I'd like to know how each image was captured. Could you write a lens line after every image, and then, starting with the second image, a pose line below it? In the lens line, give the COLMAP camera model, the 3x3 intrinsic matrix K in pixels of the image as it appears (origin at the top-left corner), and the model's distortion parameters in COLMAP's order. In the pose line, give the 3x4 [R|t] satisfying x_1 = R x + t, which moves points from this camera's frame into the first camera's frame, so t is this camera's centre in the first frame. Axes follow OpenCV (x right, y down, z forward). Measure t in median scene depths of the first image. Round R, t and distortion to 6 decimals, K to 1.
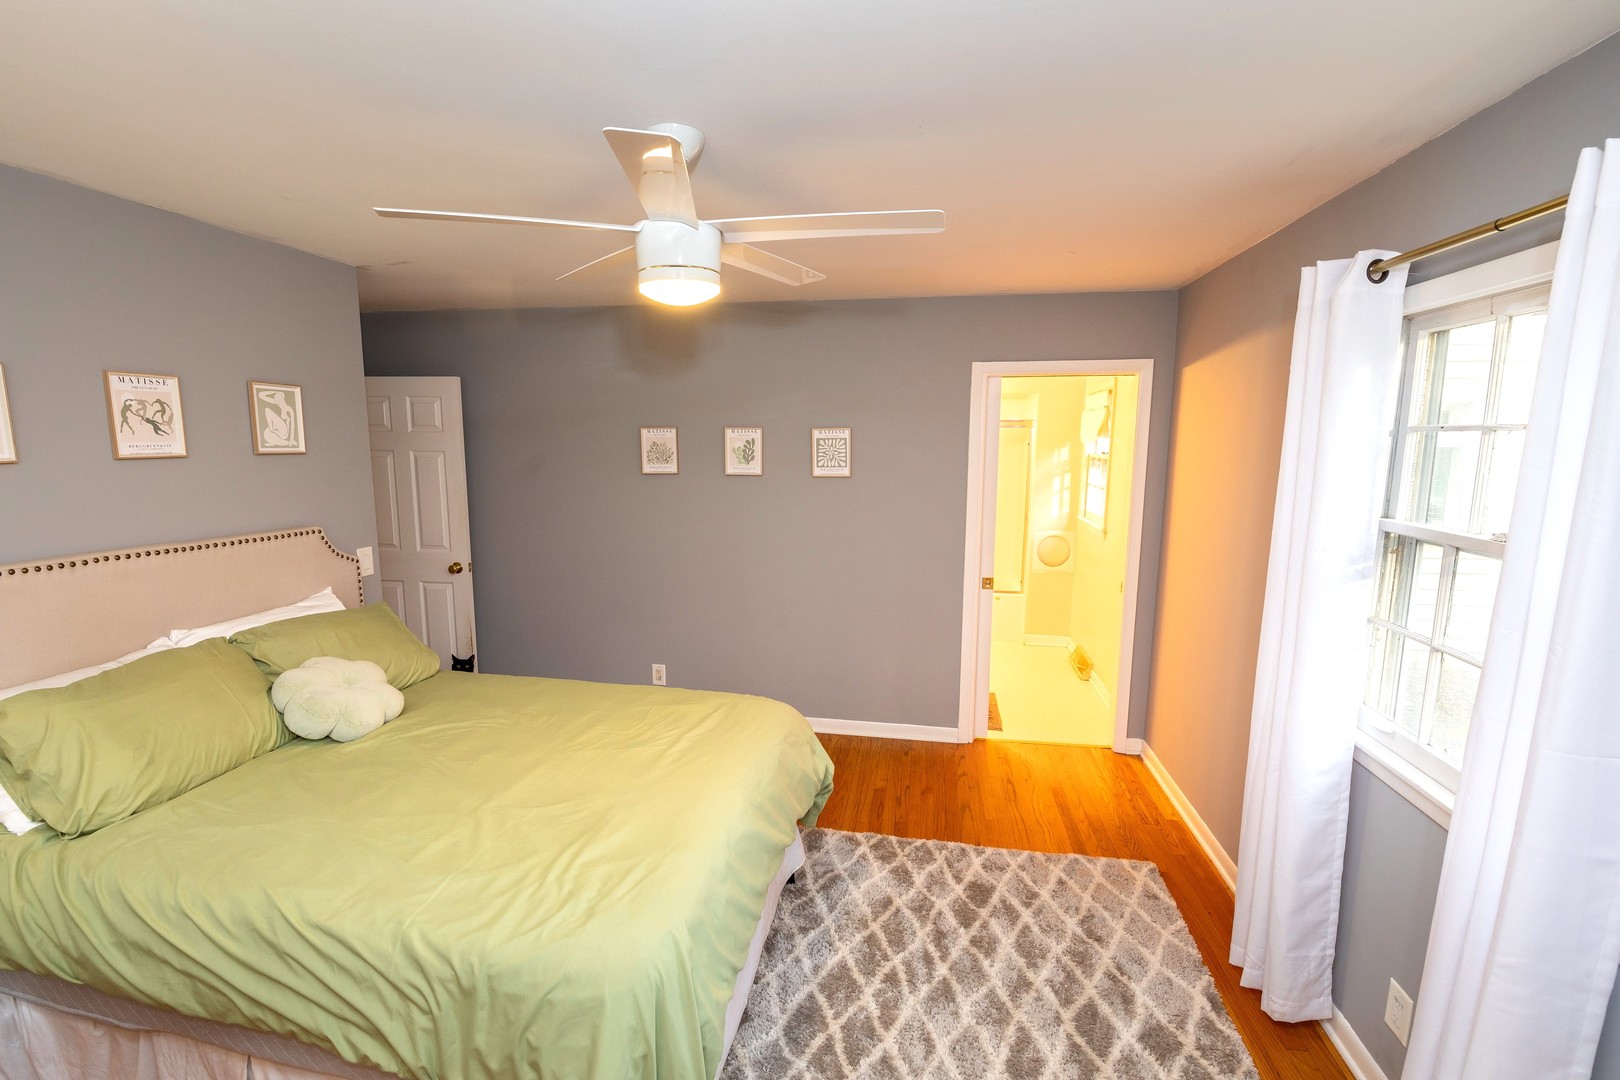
lens RADIAL K [[698.1, 0, 806.6], [0, 698.1, 535.4], [0, 0, 1]] dist [-0.002819, -0.008422]
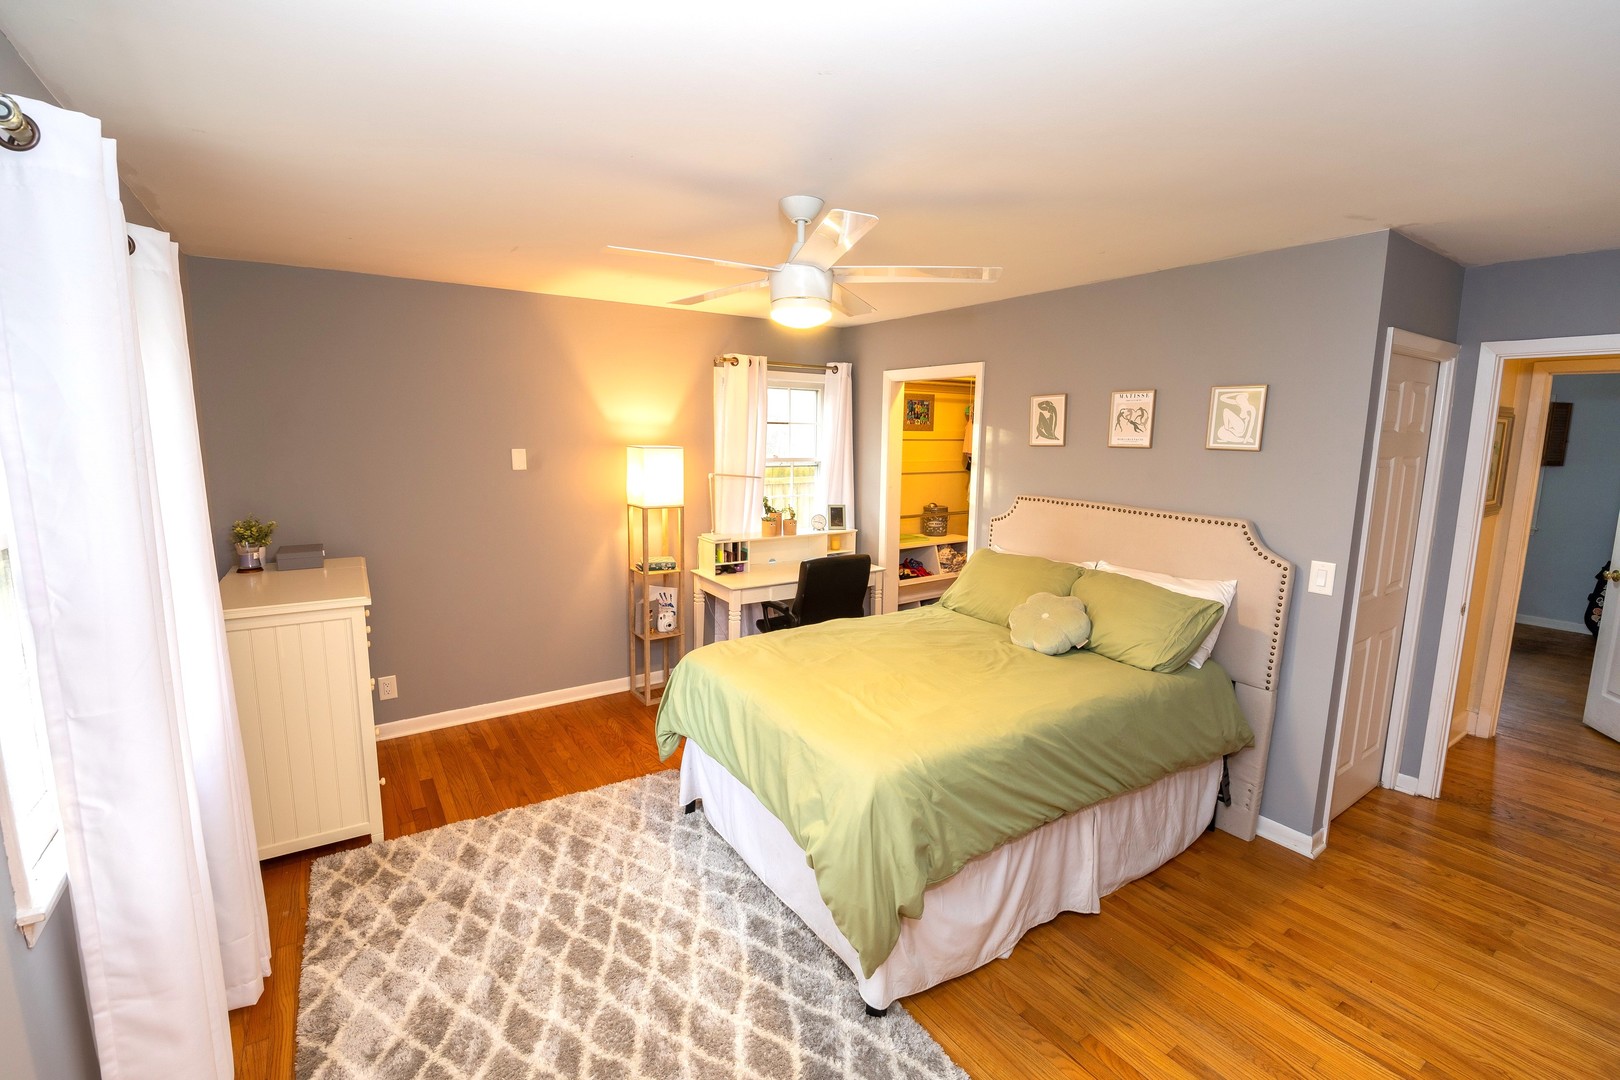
lens RADIAL K [[698.1, 0, 806.6], [0, 698.1, 535.4], [0, 0, 1]] dist [-0.002819, -0.008422]
pose [[-0.717104, 0.091791, -0.690895, 0.586541], [-0.108909, 0.964355, 0.241162, -0.208672], [0.688404, 0.248183, -0.681546, 1.538788]]
